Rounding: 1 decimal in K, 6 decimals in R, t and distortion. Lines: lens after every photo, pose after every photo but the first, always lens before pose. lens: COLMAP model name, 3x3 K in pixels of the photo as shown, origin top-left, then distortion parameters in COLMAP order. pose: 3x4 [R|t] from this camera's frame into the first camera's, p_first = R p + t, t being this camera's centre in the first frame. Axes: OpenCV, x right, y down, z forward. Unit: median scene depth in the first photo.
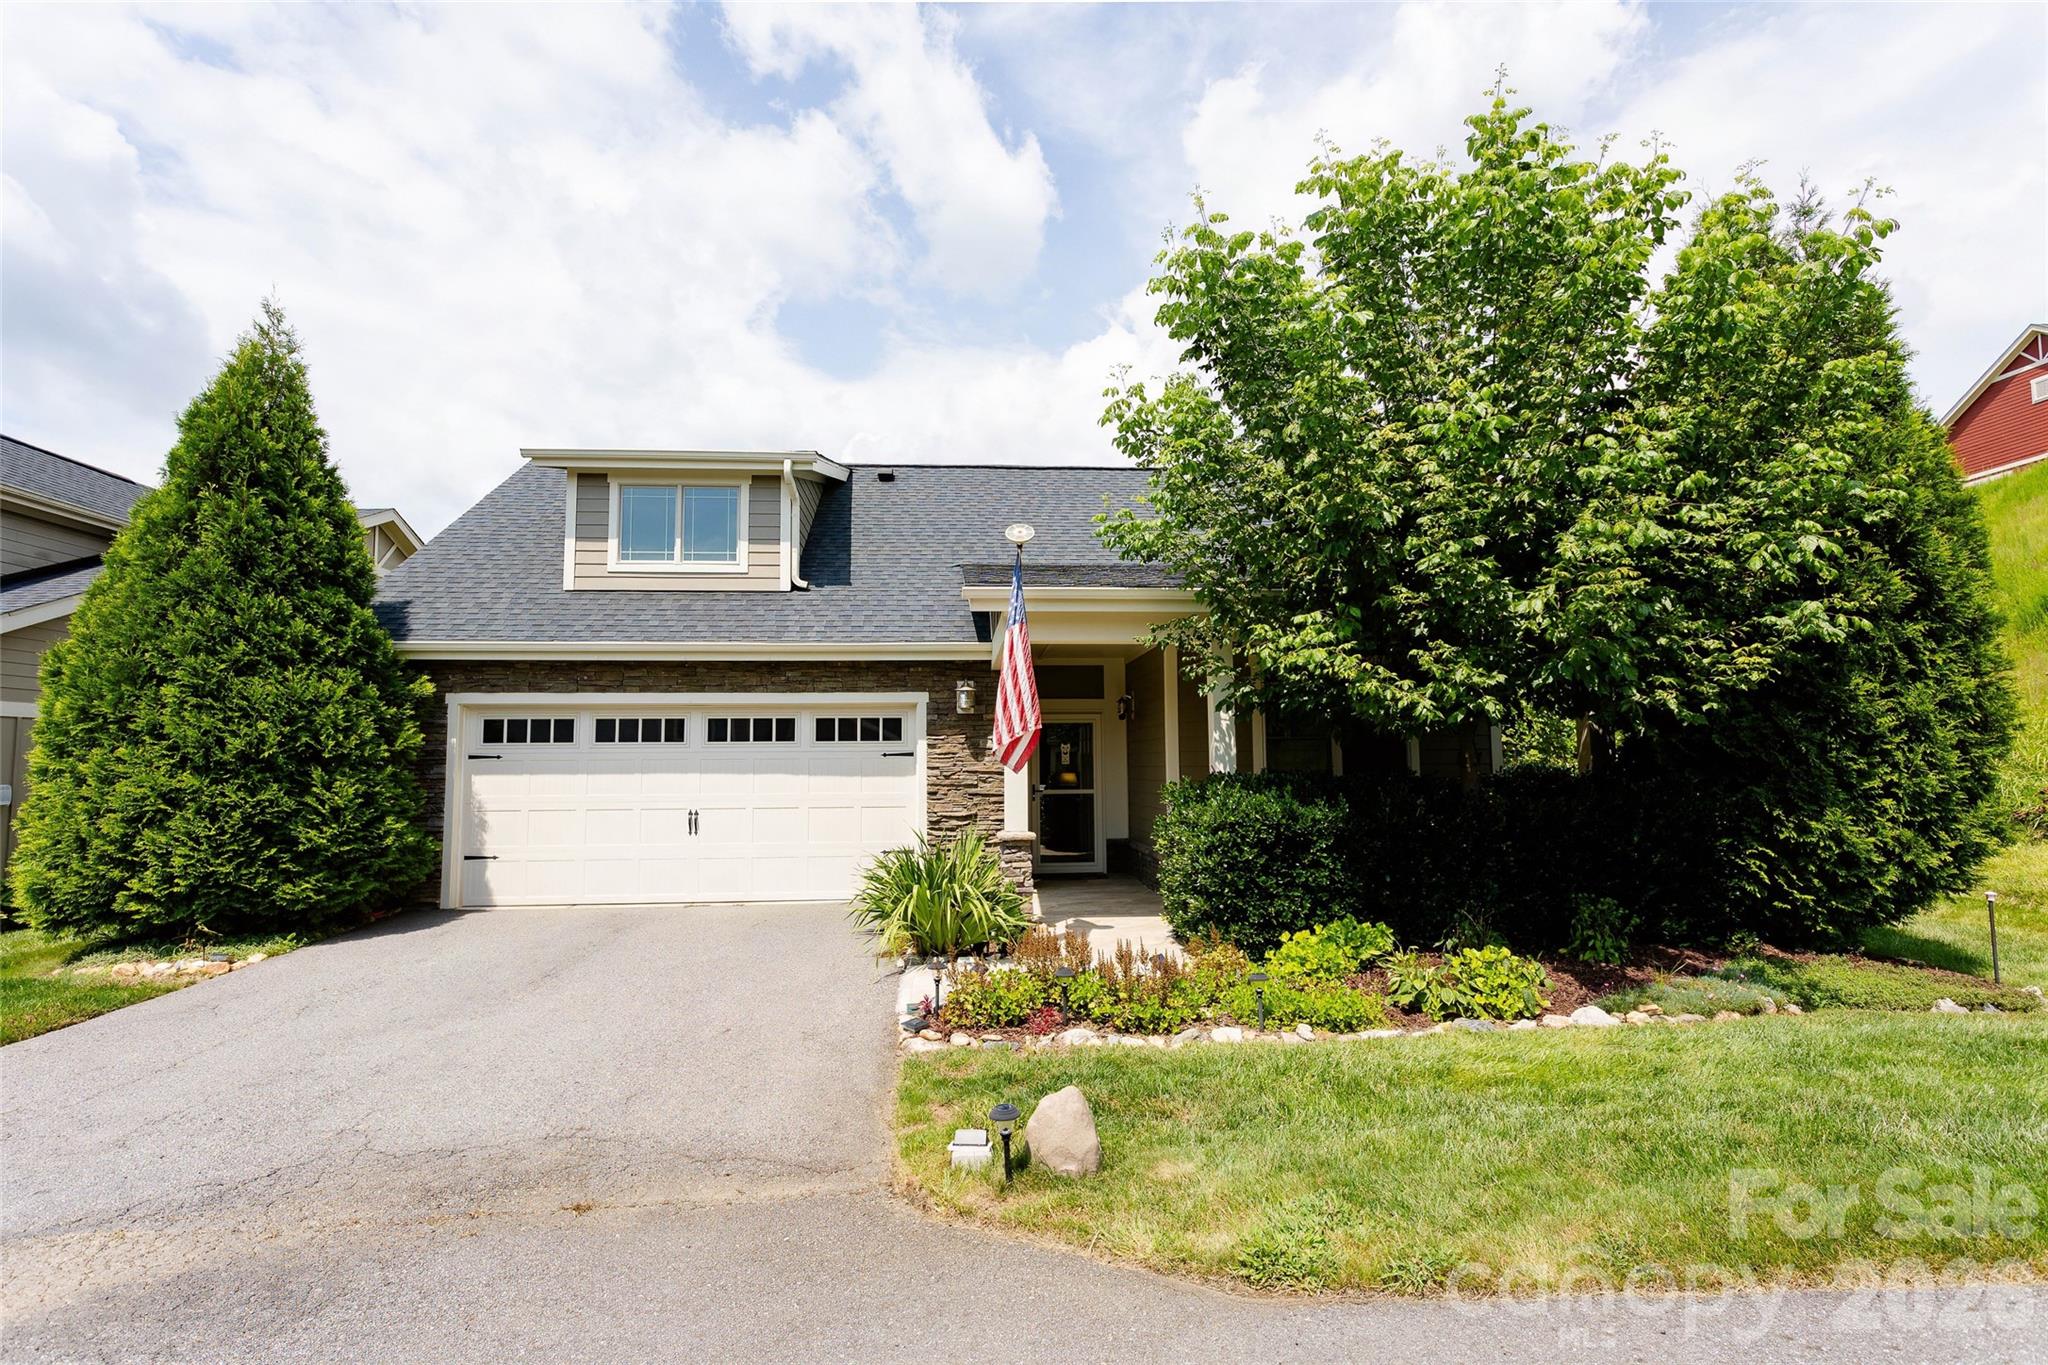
lens RADIAL K [[1002.9, 0, 1026.9], [0, 1002.9, 688.0], [0, 0, 1]] dist [0.007811, -0.000318]
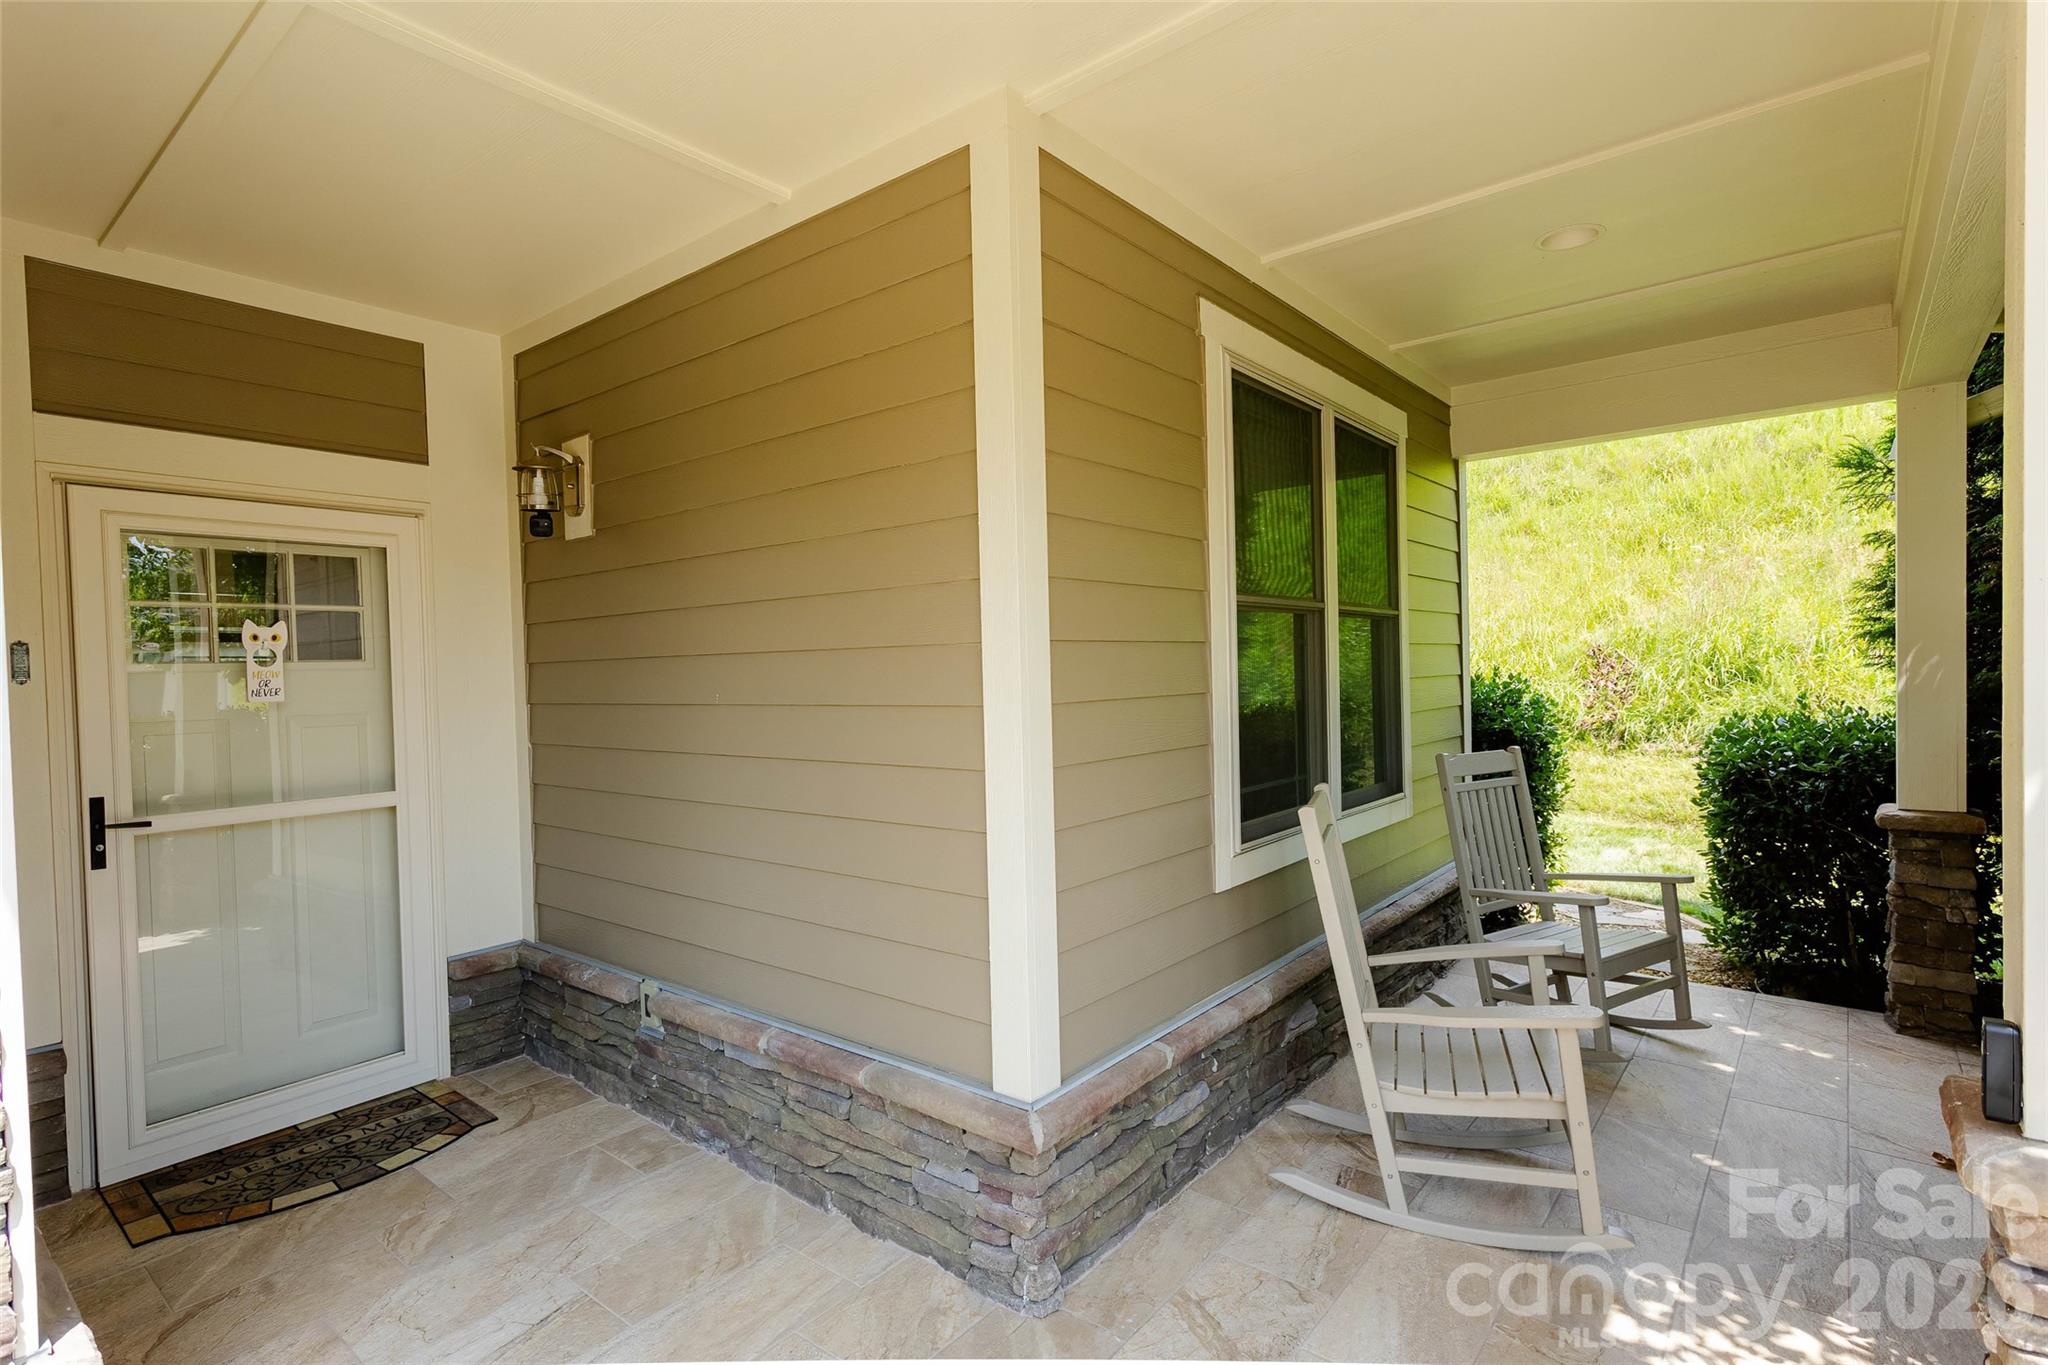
lens RADIAL K [[1002.9, 0, 1026.9], [0, 1002.9, 688.0], [0, 0, 1]] dist [0.007811, -0.000318]
pose [[0.692008, -0.024928, 0.721459, -0.016600], [-0.033471, 0.997221, 0.066562, 0.071225], [-0.721113, -0.070209, 0.689250, 1.008147]]
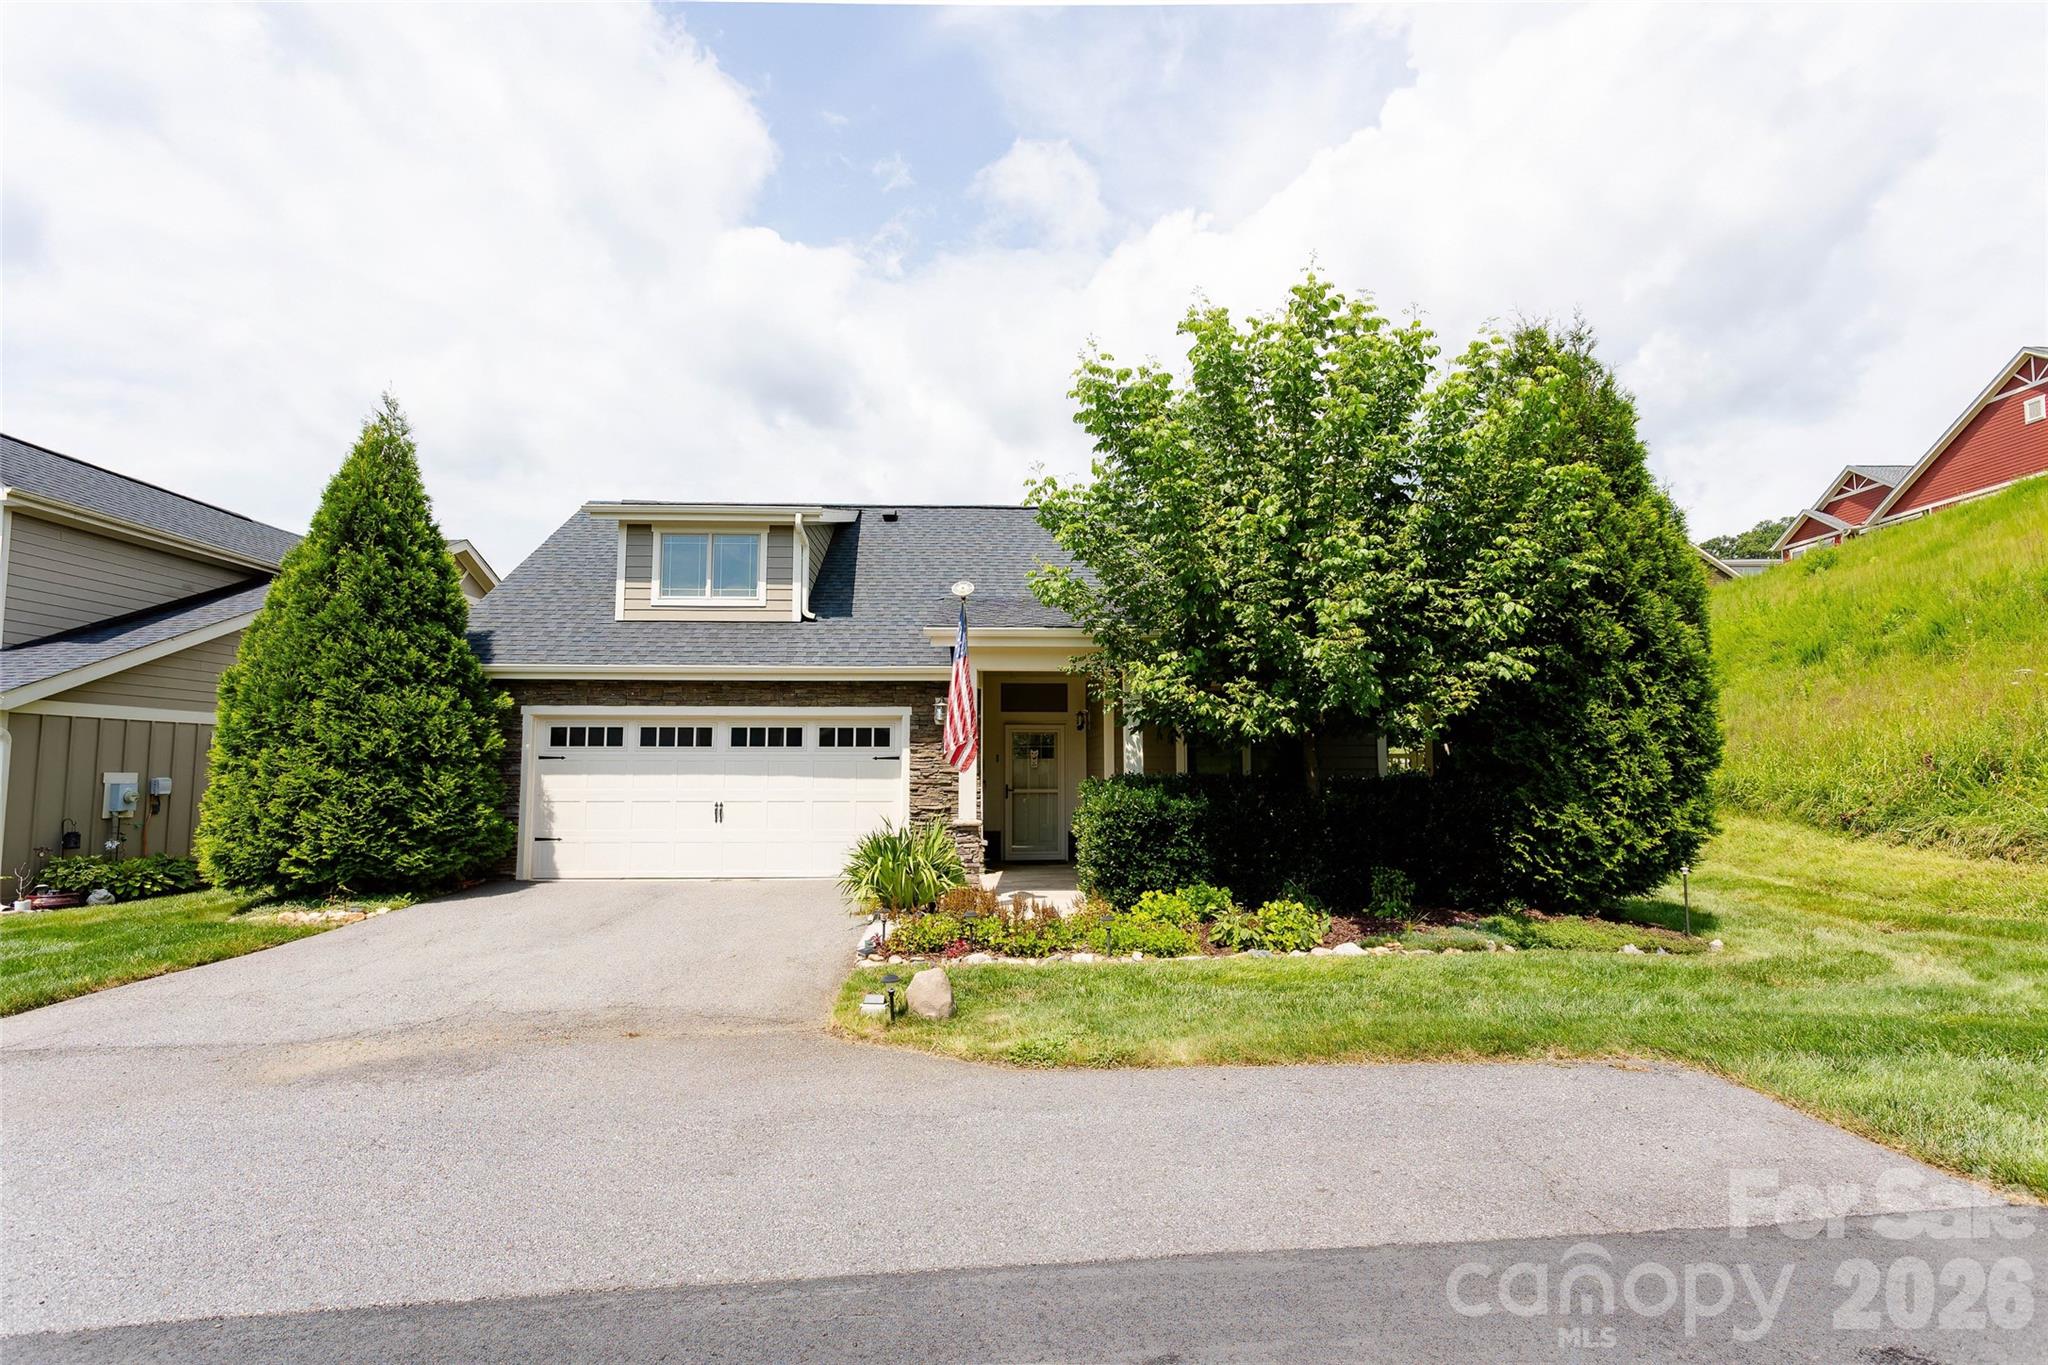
lens RADIAL K [[1002.9, 0, 1026.9], [0, 1002.9, 688.0], [0, 0, 1]] dist [0.007811, -0.000318]
pose [[0.999309, 0.004652, -0.036878, 0.106926], [-0.004865, 0.999972, -0.005697, -0.015392], [0.036851, 0.005873, 0.999304, -0.255653]]
